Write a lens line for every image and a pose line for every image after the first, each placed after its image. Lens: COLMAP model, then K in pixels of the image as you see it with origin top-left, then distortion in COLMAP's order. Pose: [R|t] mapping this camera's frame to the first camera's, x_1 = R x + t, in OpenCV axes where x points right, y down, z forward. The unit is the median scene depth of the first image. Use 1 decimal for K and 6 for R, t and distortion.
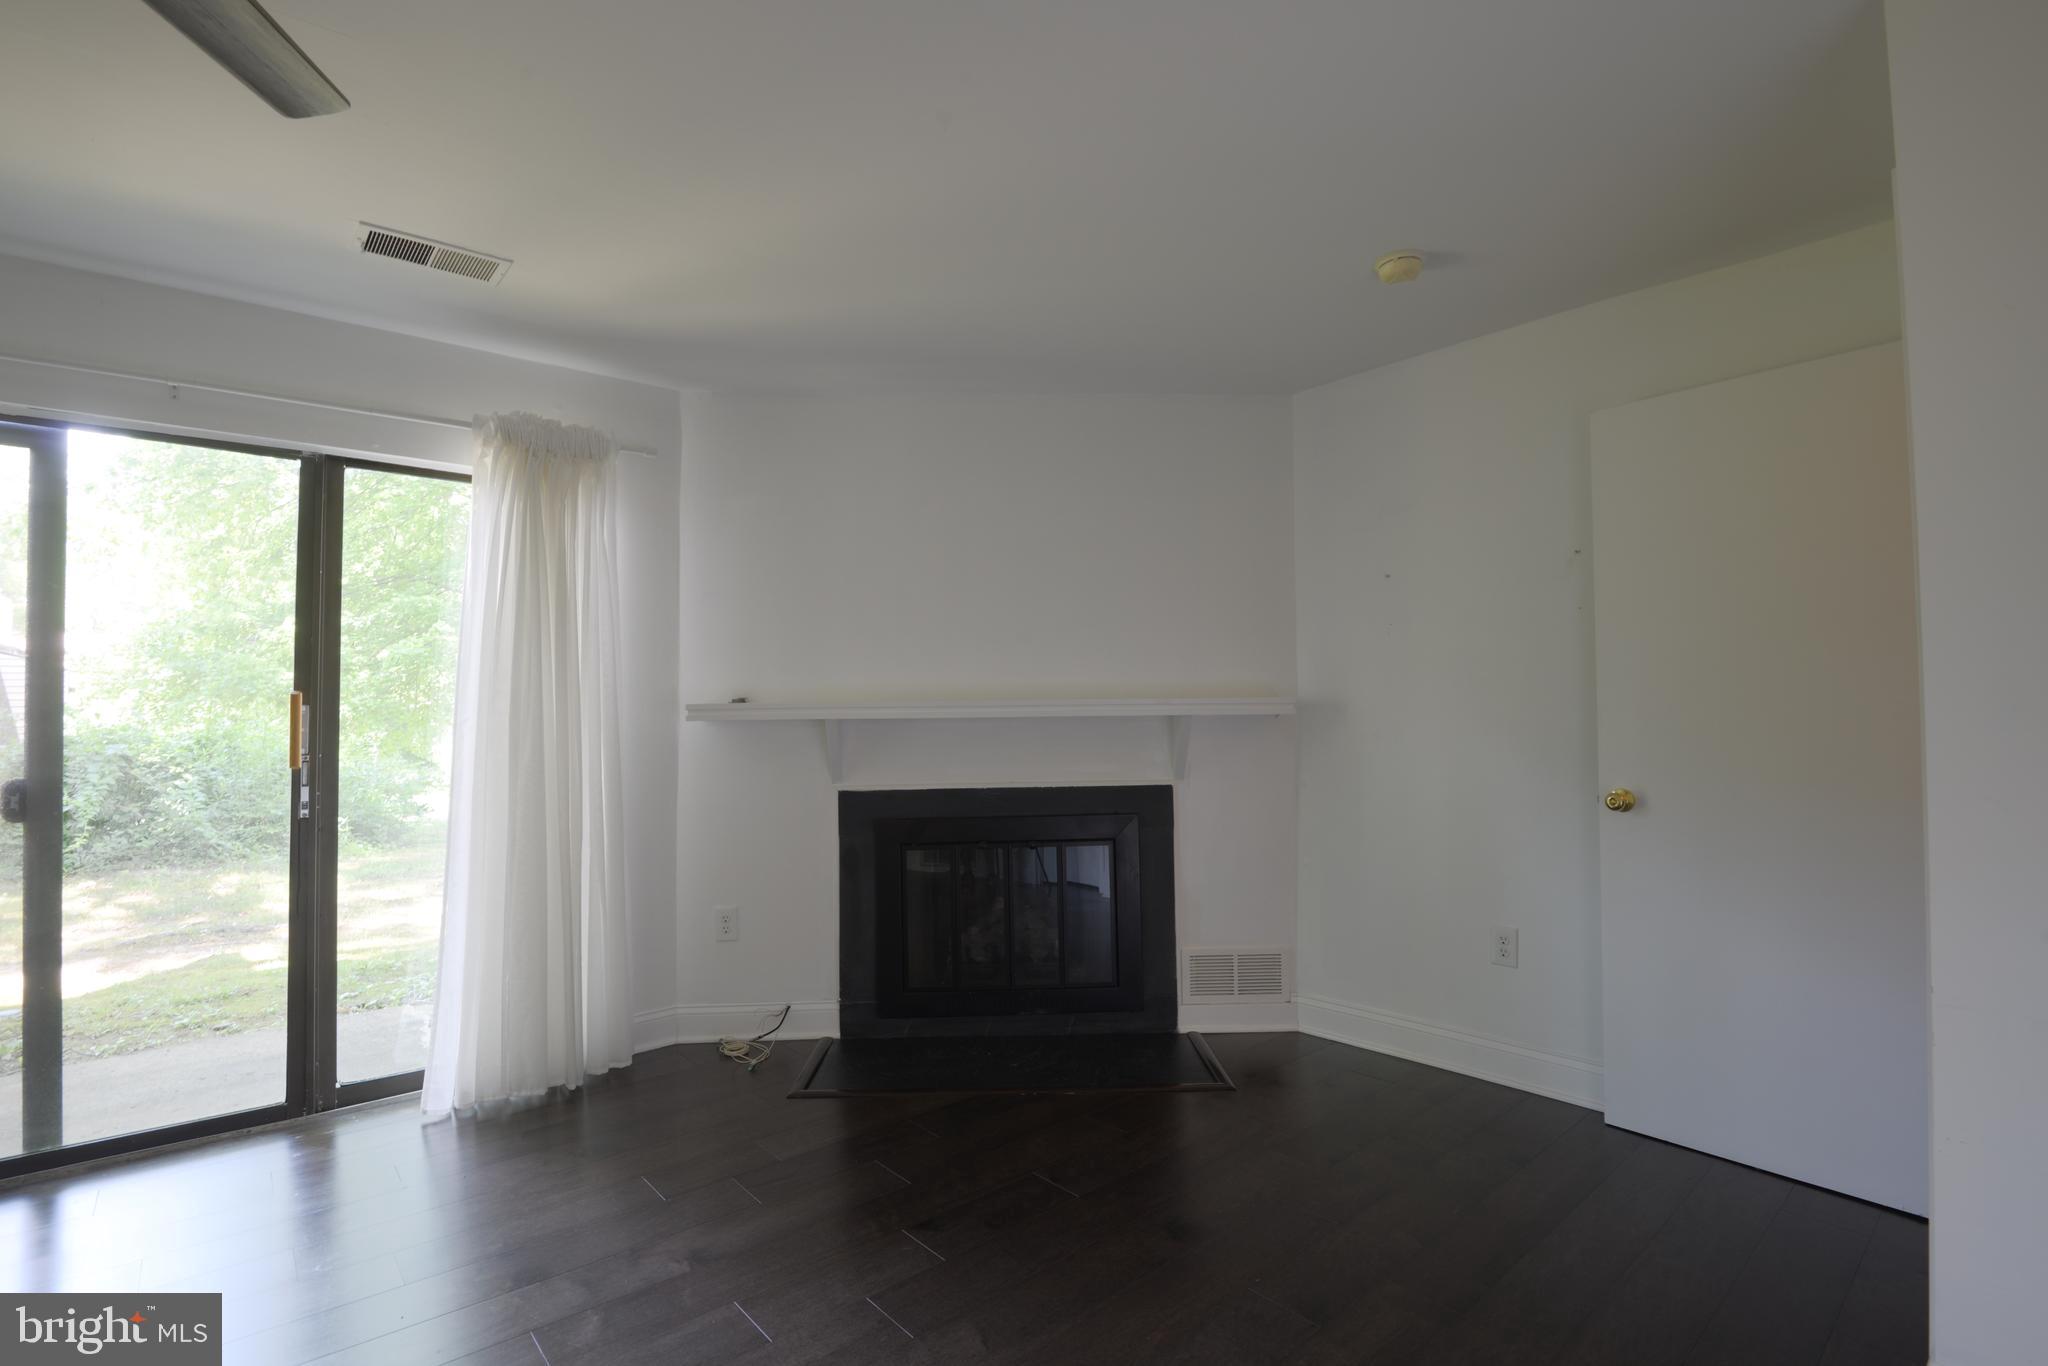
lens RADIAL K [[948.0, 0, 1022.6], [0, 948.0, 690.4], [0, 0, 1]] dist [-0.020716, -0.000718]
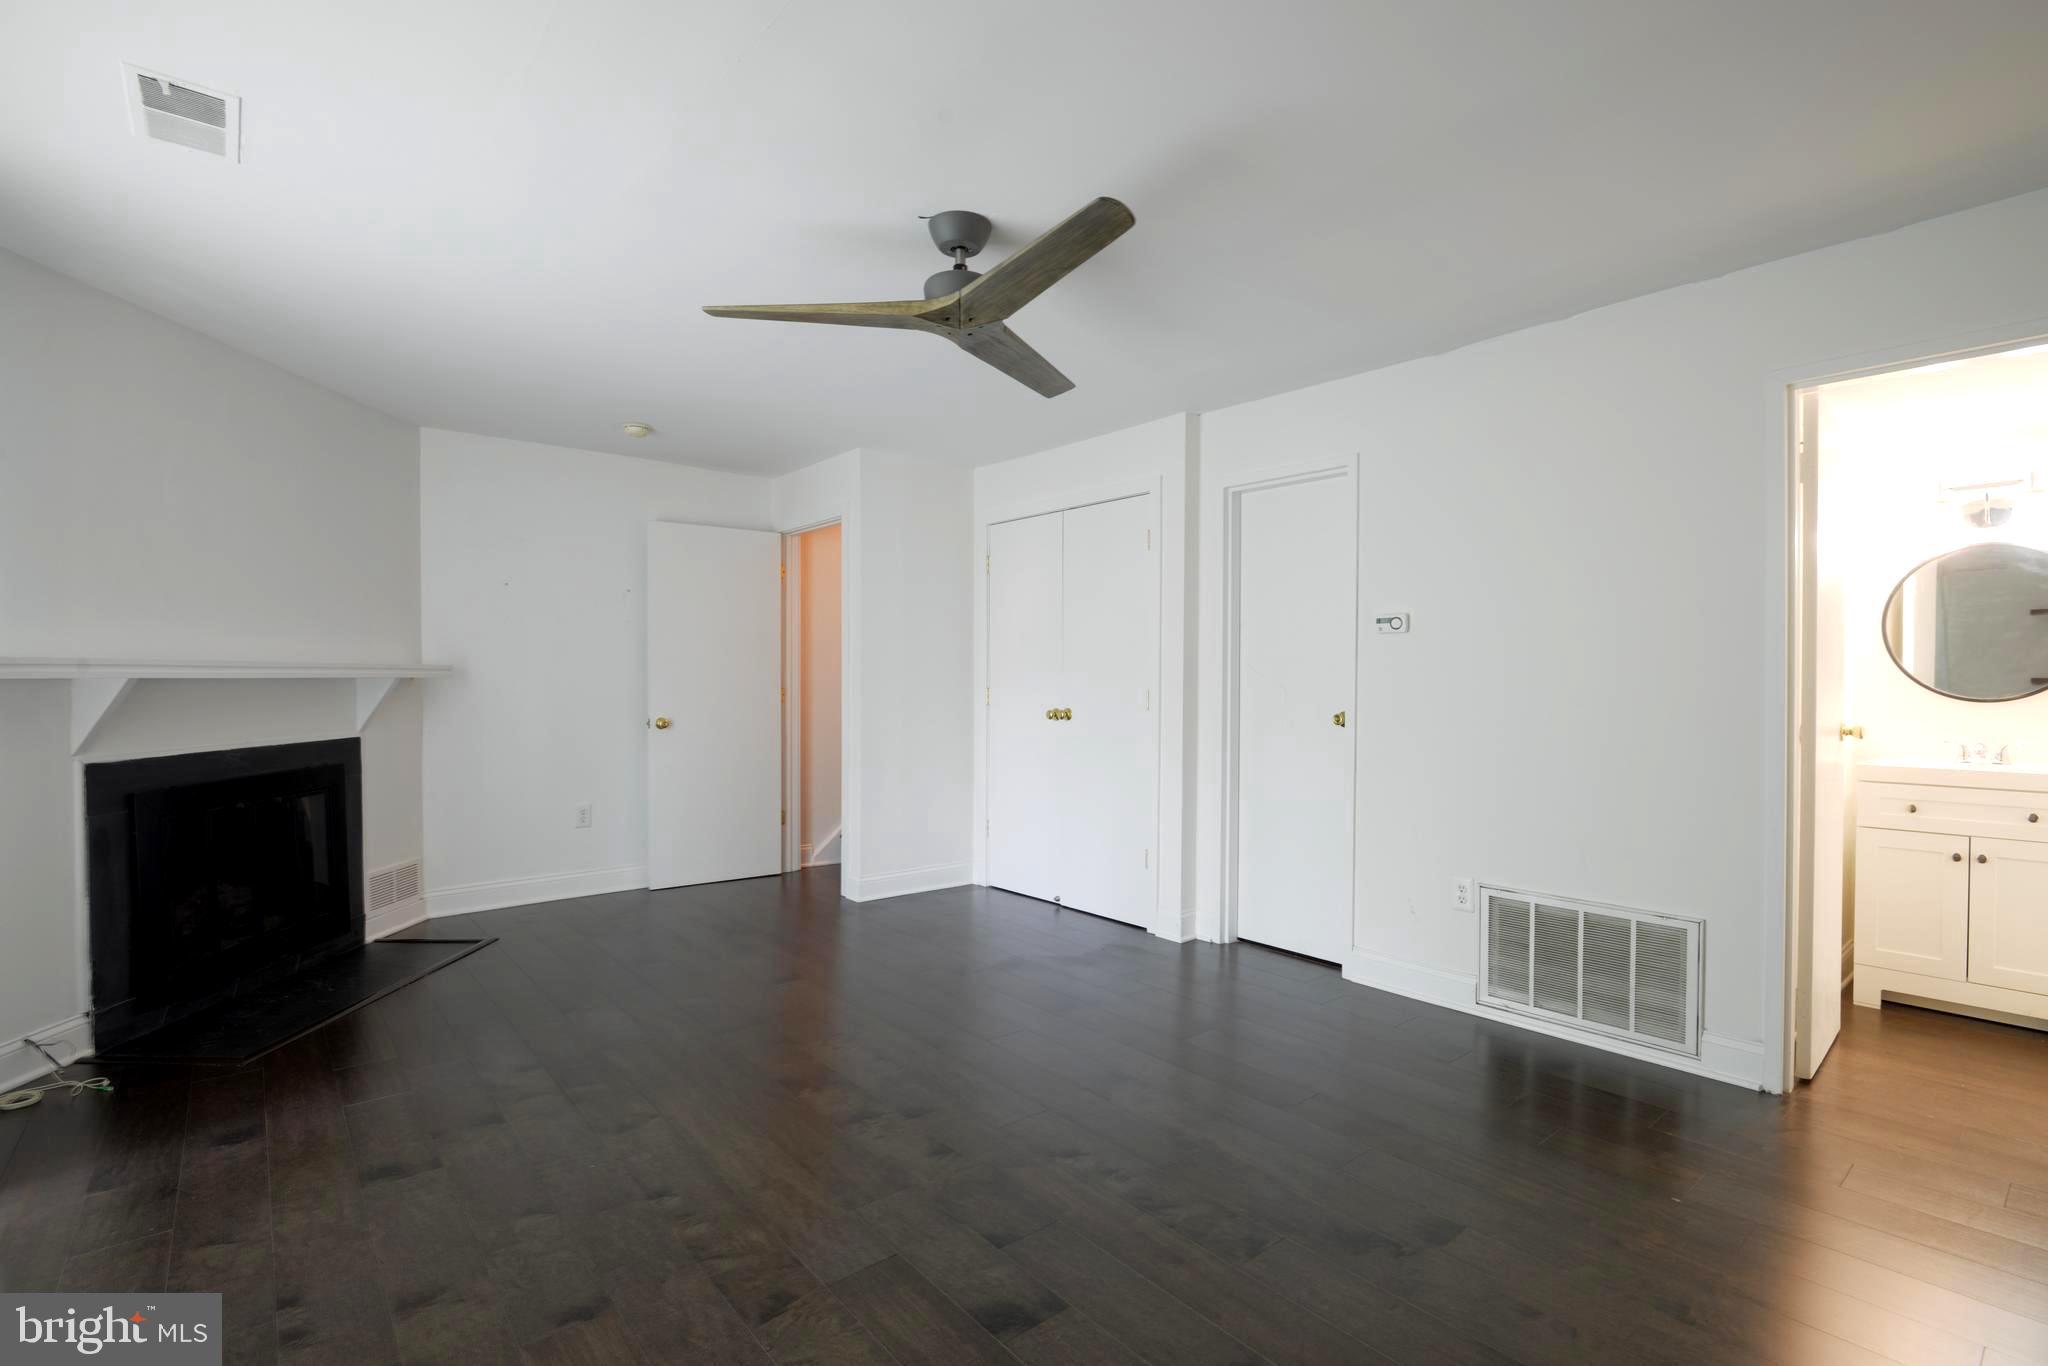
lens RADIAL K [[948.0, 0, 1022.6], [0, 948.0, 690.4], [0, 0, 1]] dist [-0.020716, -0.000718]
pose [[0.013399, -0.003249, 0.999905, -1.004201], [-0.027405, 0.999618, 0.003615, 0.015216], [-0.999535, -0.027451, 0.013305, 0.164179]]
